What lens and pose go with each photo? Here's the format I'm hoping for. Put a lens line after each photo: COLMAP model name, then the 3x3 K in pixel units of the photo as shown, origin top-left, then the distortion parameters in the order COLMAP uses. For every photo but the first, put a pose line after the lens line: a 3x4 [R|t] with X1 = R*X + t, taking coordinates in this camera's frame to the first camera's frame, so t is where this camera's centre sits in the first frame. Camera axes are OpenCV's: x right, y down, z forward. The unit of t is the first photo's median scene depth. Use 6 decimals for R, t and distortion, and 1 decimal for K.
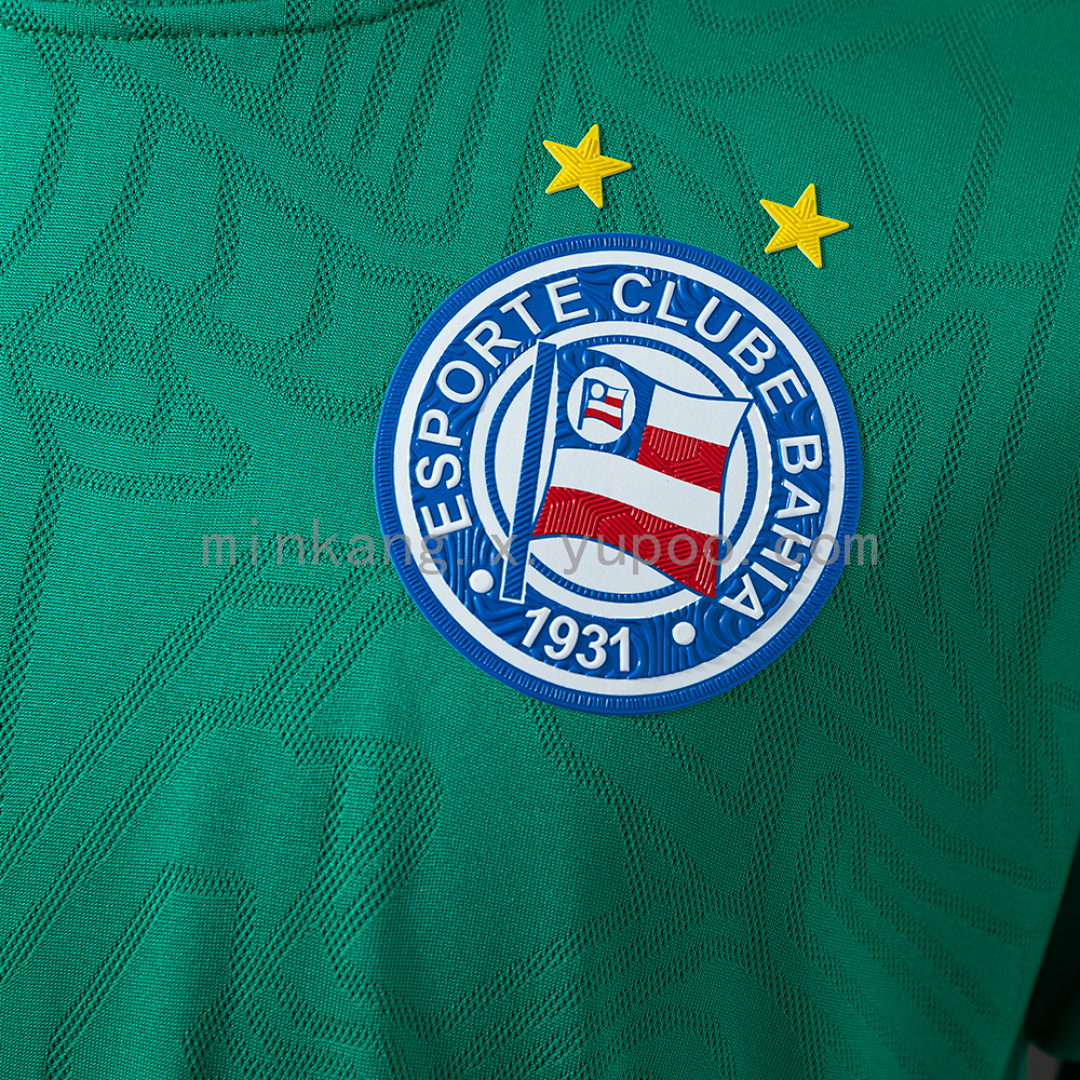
lens RADIAL K [[2785.3, 0, 543.2], [0, 2785.3, 539.6], [0, 0, 1]] dist [0.096042, 0.000000]
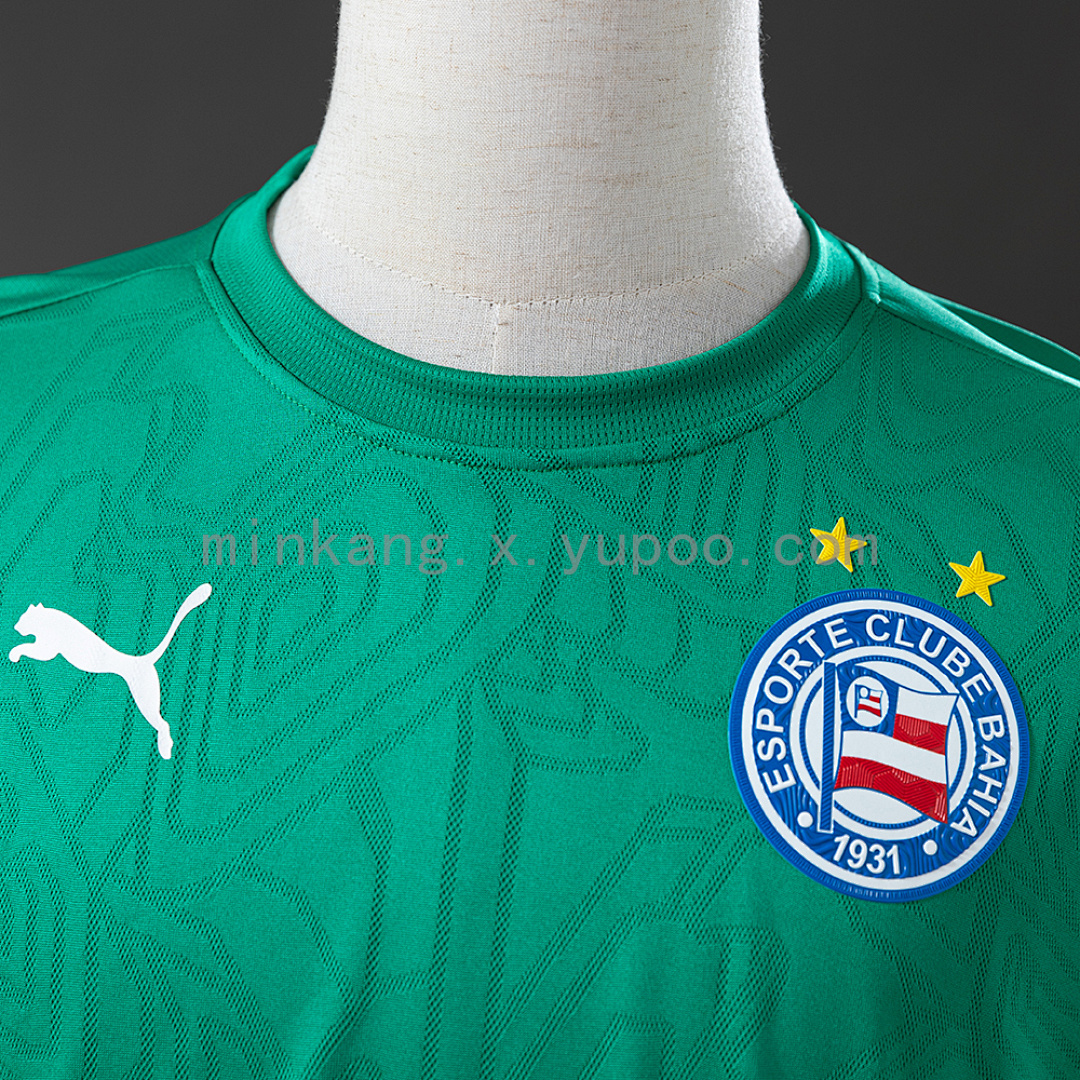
lens RADIAL K [[2785.3, 0, 538.2], [0, 2785.3, 537.1], [0, 0, 1]] dist [0.096042, 0.000000]
pose [[0.988496, -0.030322, 0.148179, -0.388293], [0.038013, 0.998058, -0.049352, -0.070047], [-0.146395, 0.054417, 0.987728, -0.514020]]
